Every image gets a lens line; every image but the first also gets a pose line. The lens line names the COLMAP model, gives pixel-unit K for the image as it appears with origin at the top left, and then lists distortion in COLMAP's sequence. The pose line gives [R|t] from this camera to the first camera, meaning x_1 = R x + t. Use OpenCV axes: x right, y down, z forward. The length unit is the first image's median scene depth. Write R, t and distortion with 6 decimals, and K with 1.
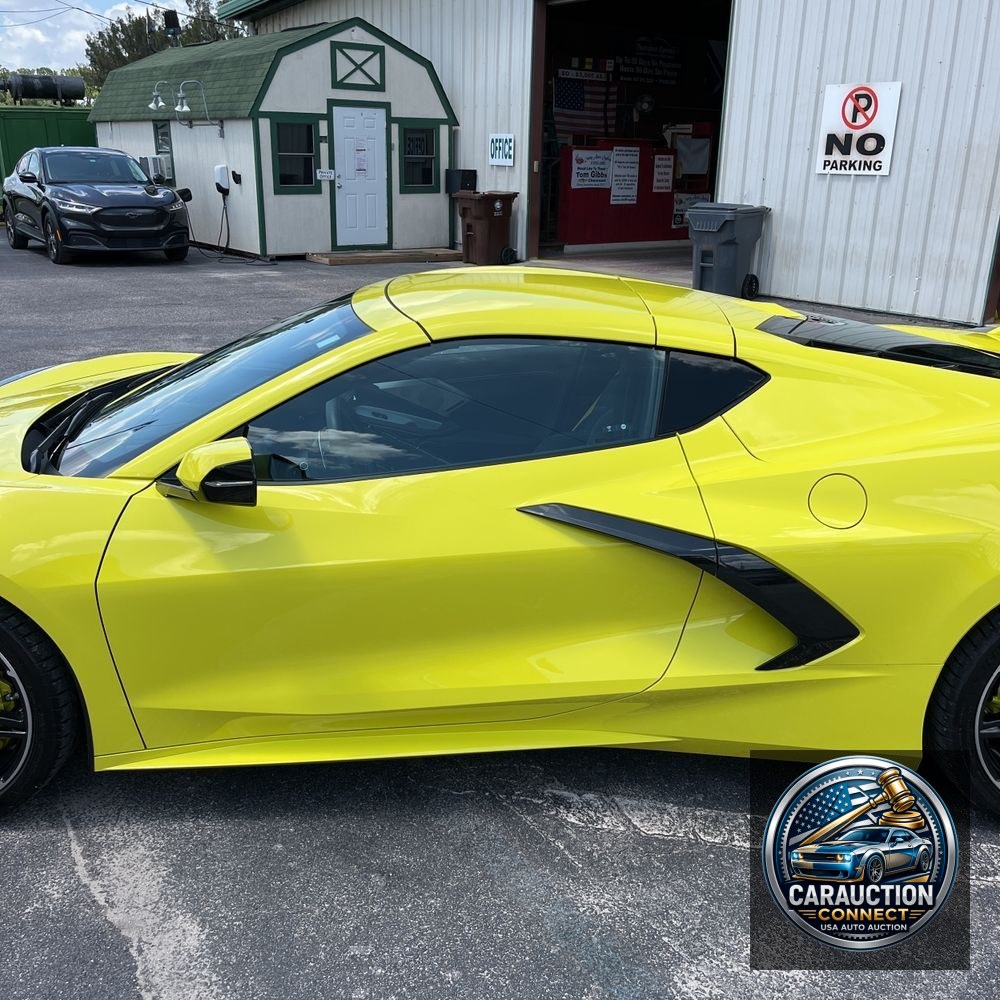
lens RADIAL K [[1023.0, 0, 500.0], [0, 1023.0, 500.0], [0, 0, 1]] dist [-0.000829, 0.088827]
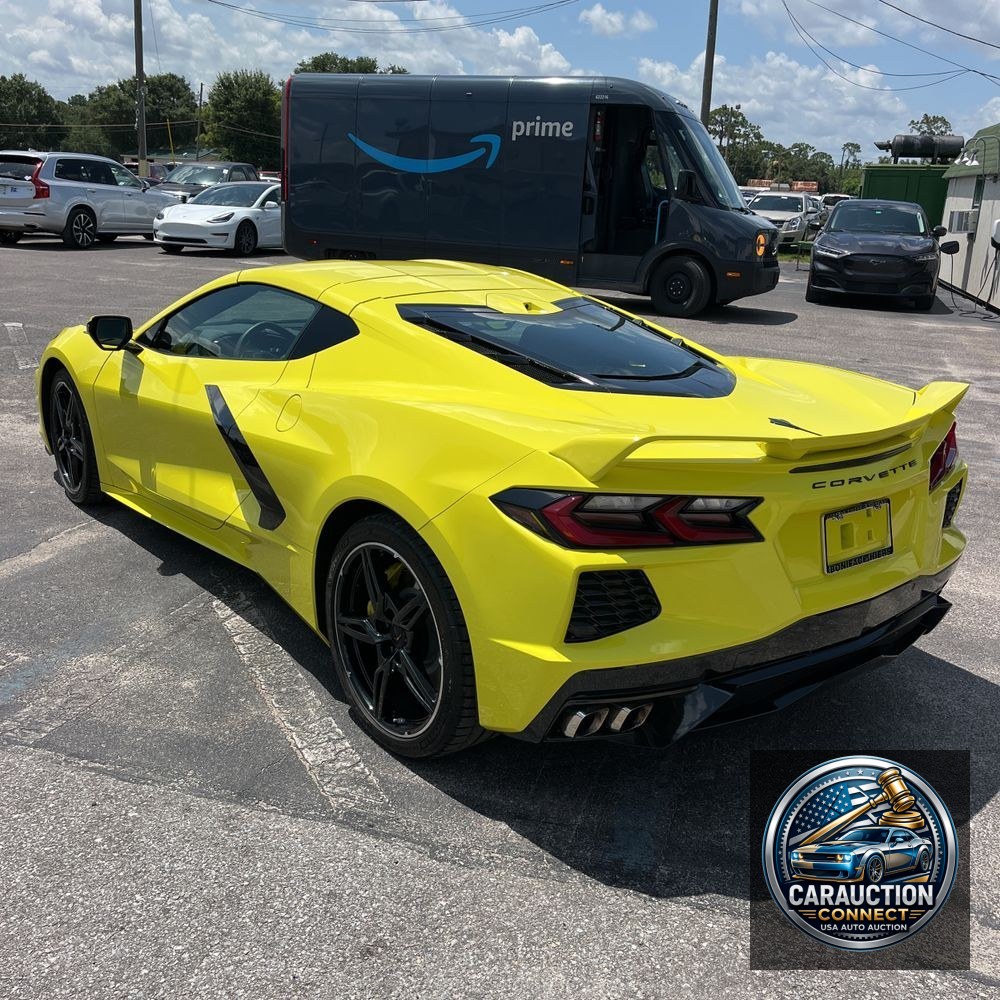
lens RADIAL K [[1019.5, 0, 497.5], [0, 1019.5, 500.2], [0, 0, 1]] dist [0.046934, -0.047866]
pose [[0.617280, 0.241146, -0.748875, 0.231689], [-0.281702, 0.956503, 0.075804, -0.010291], [0.734581, 0.164168, 0.658362, 0.047587]]
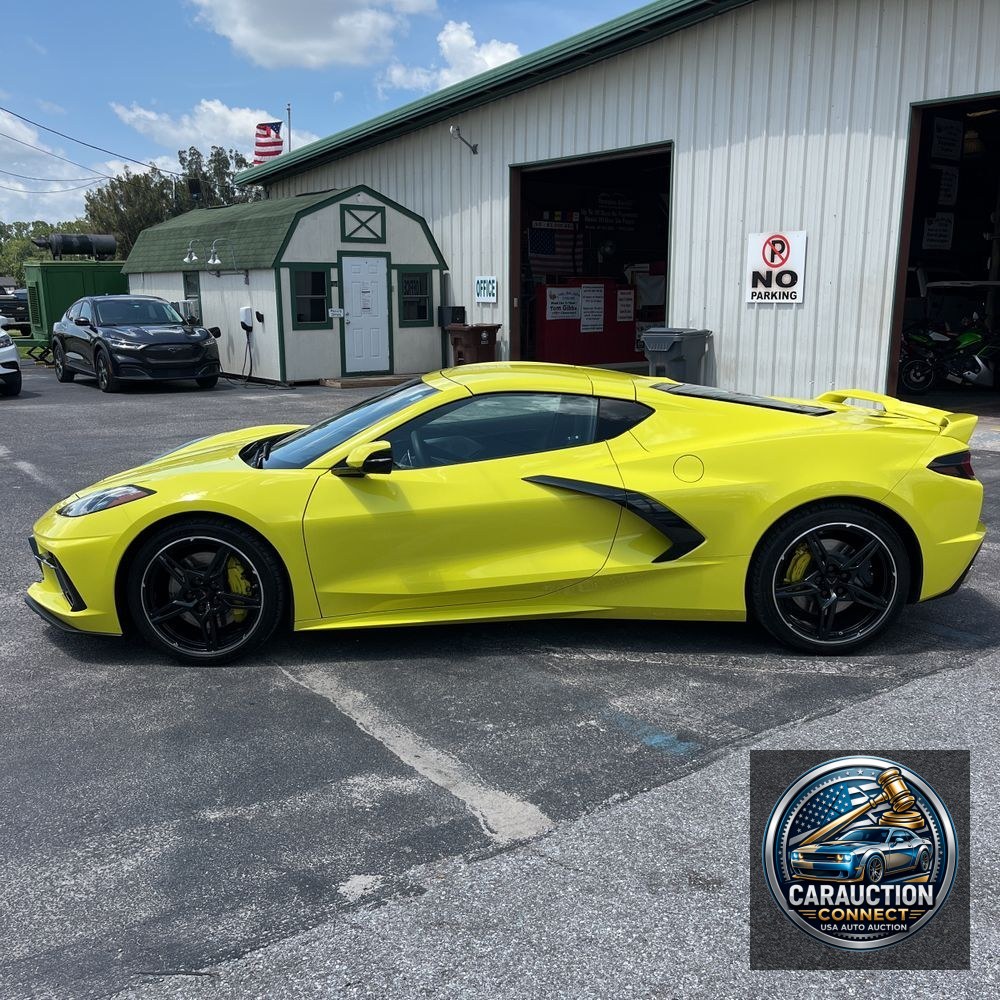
lens RADIAL K [[1015.0, 0, 500.0], [0, 1015.0, 500.0], [0, 0, 1]] dist [0.095437, -0.195616]
pose [[0.999517, -0.026177, 0.016777, -0.008479], [0.028041, 0.992048, -0.122694, 0.041983], [-0.013431, 0.123105, 0.992303, -0.130687]]
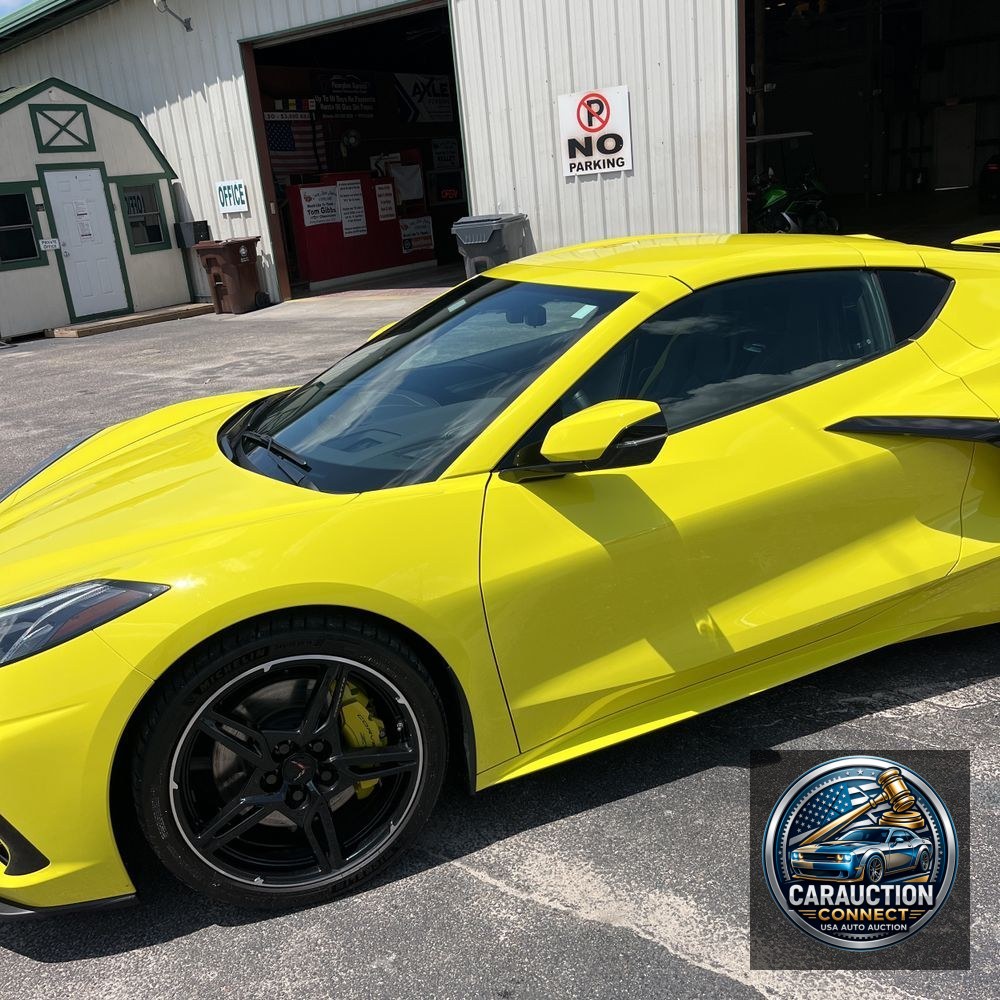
lens RADIAL K [[1012.3, 0, 490.6], [0, 1012.3, 493.6], [0, 0, 1]] dist [0.034295, 0.003814]
pose [[0.940367, -0.203623, 0.272486, -0.091635], [0.214753, 0.976603, -0.011335, 0.001863], [-0.263802, 0.069177, 0.962093, 0.012704]]
